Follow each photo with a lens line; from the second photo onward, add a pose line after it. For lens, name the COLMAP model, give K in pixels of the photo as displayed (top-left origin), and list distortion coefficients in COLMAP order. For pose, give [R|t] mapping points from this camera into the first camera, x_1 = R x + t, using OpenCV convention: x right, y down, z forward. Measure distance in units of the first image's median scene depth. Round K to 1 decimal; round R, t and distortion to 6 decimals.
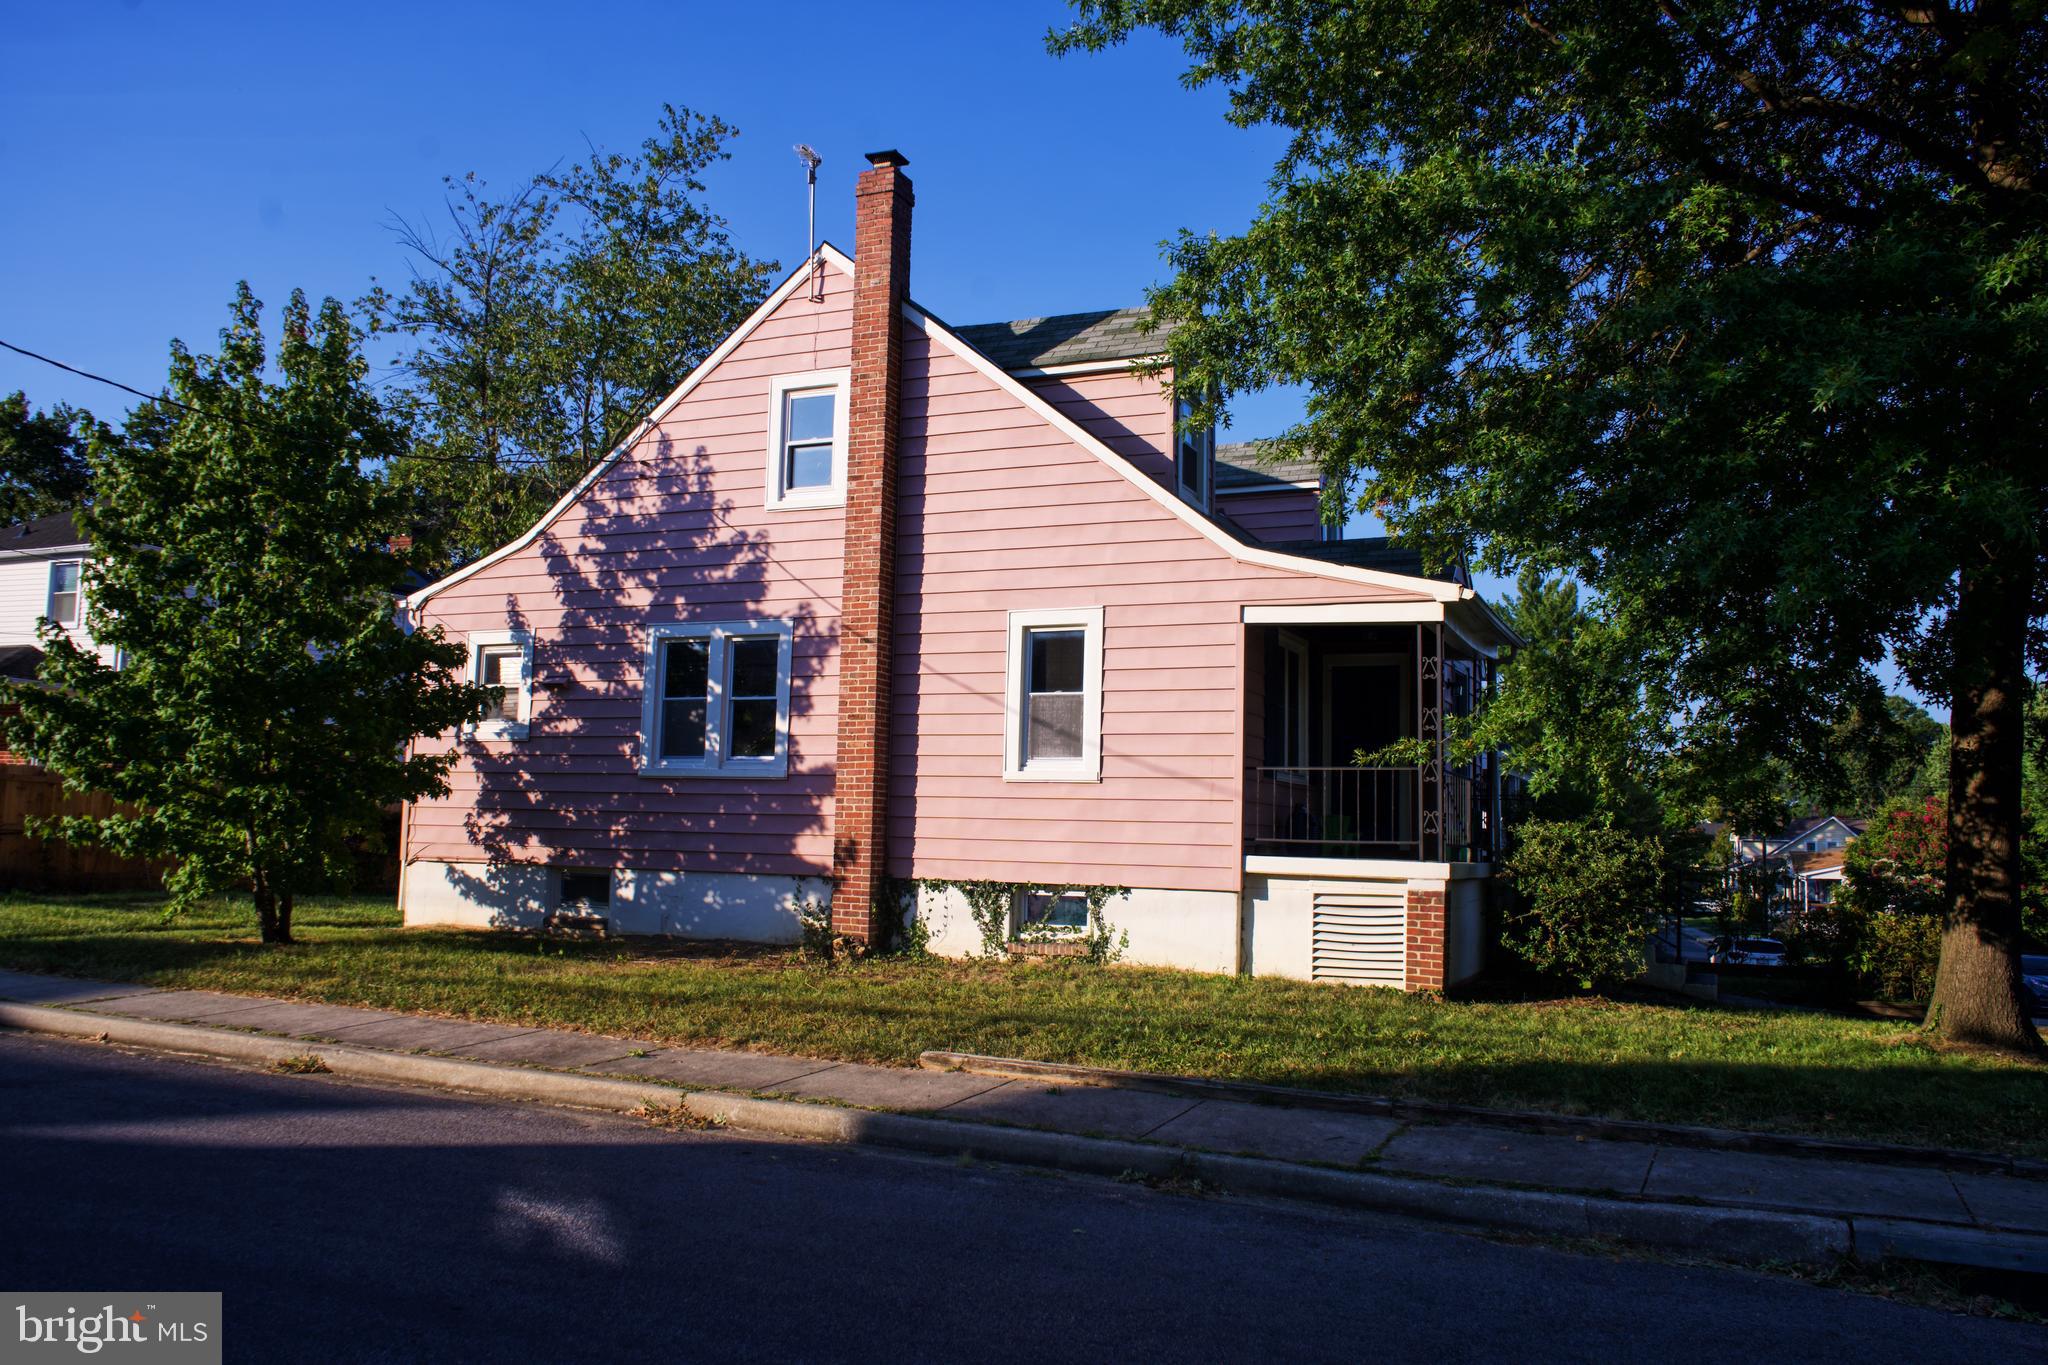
lens RADIAL K [[1601.9, 0, 1024.0], [0, 1601.9, 682.5], [0, 0, 1]] dist [-0.040927, -0.001414]
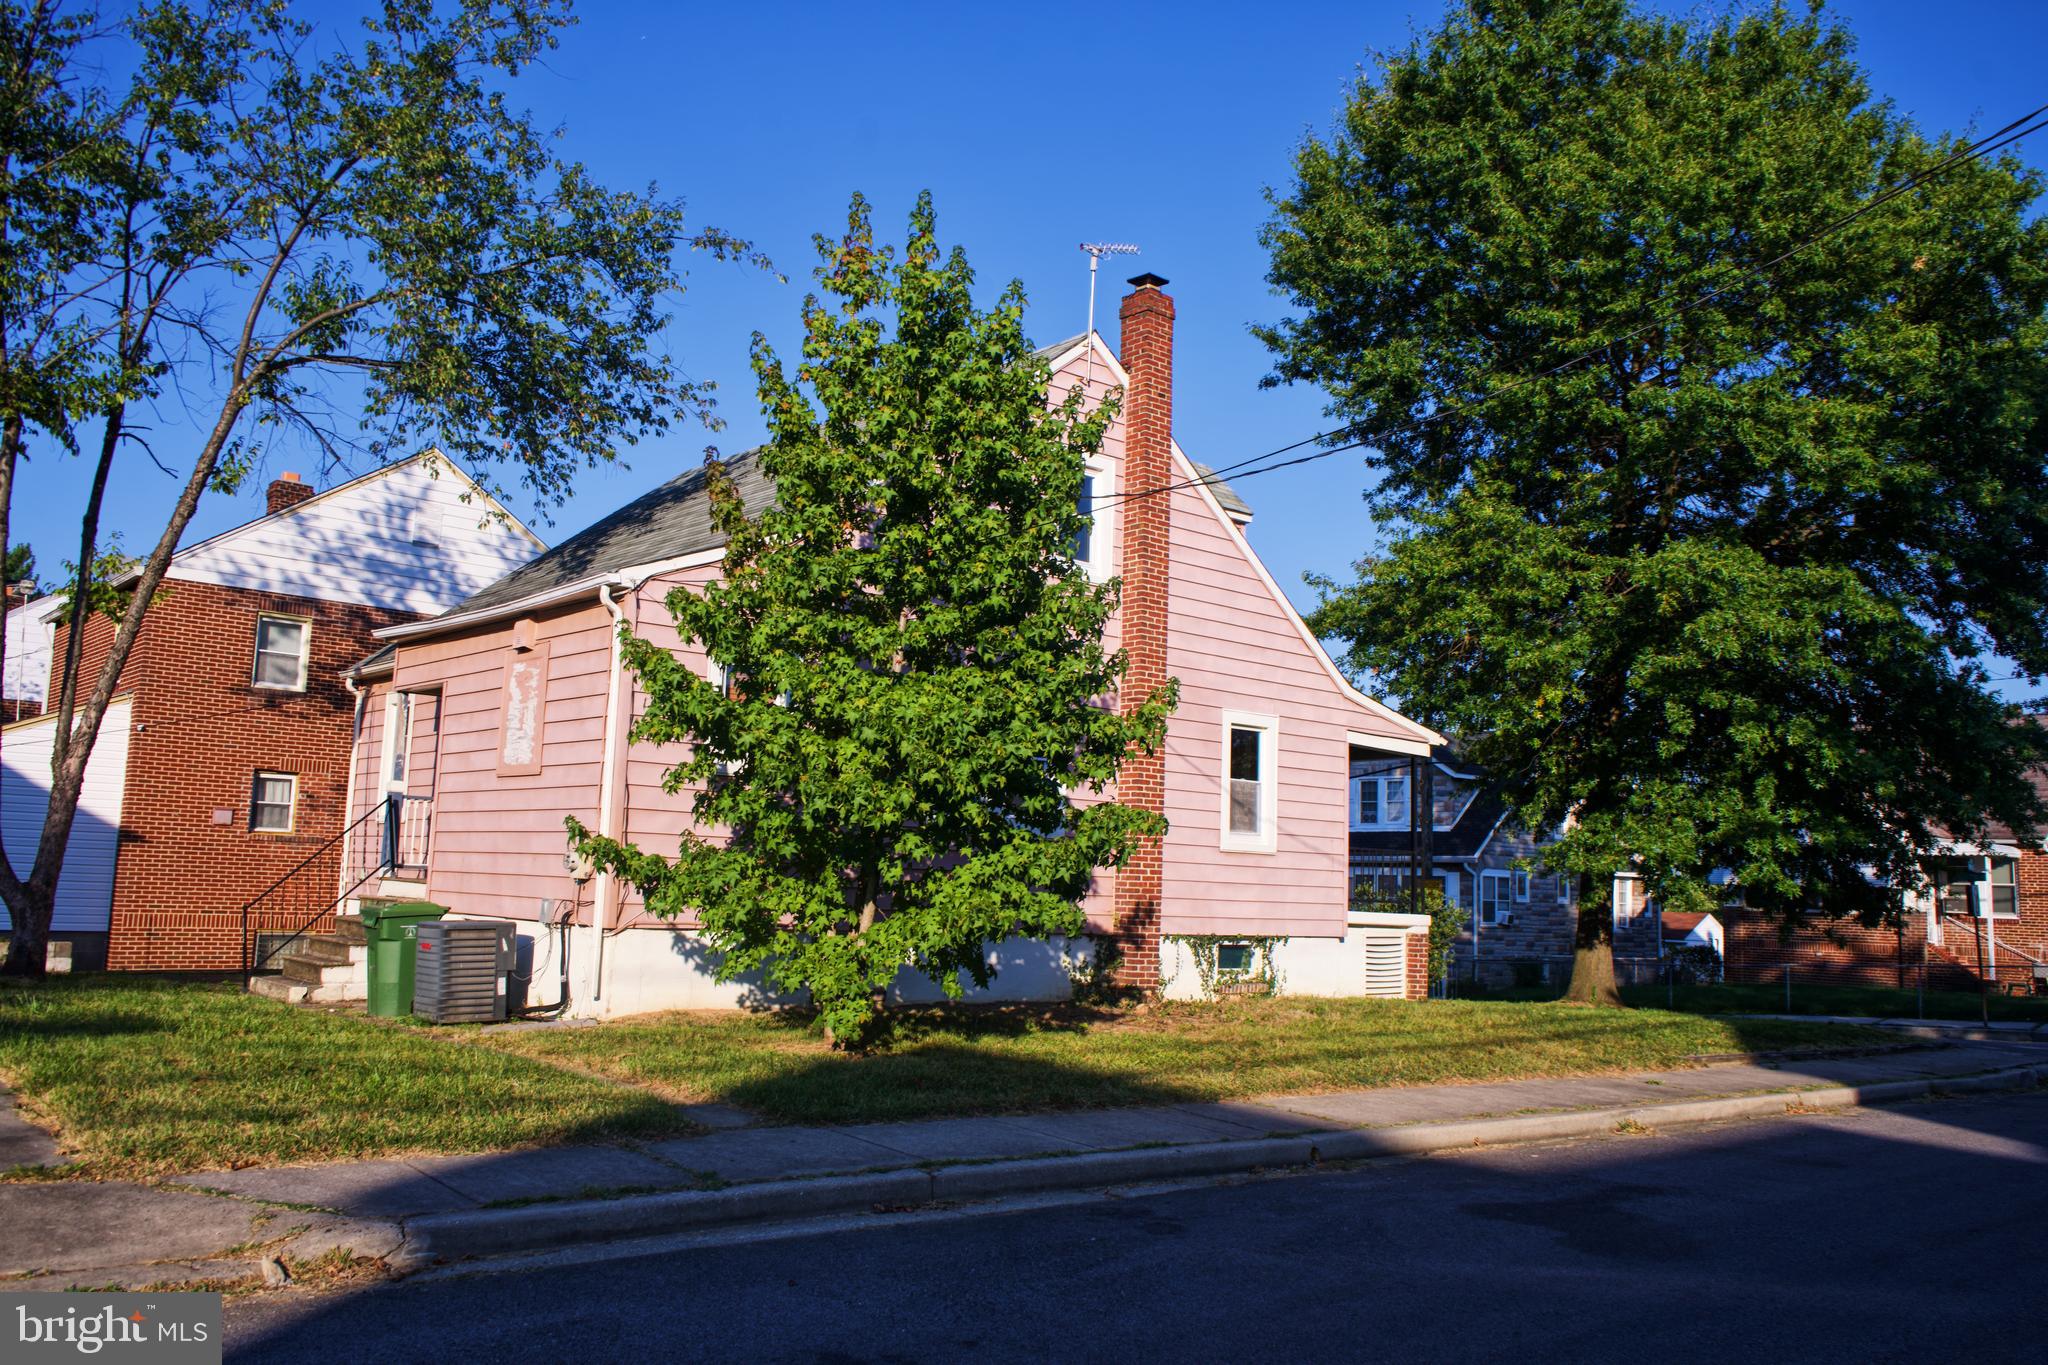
lens RADIAL K [[1642.0, 0, 1024.0], [0, 1642.0, 682.5], [0, 0, 1]] dist [-0.013702, -0.001535]
pose [[0.416288, 0.103754, 0.903294, -1.219807], [-0.117676, 0.991260, -0.059627, 0.027893], [-0.901586, -0.081474, 0.424859, 0.630376]]
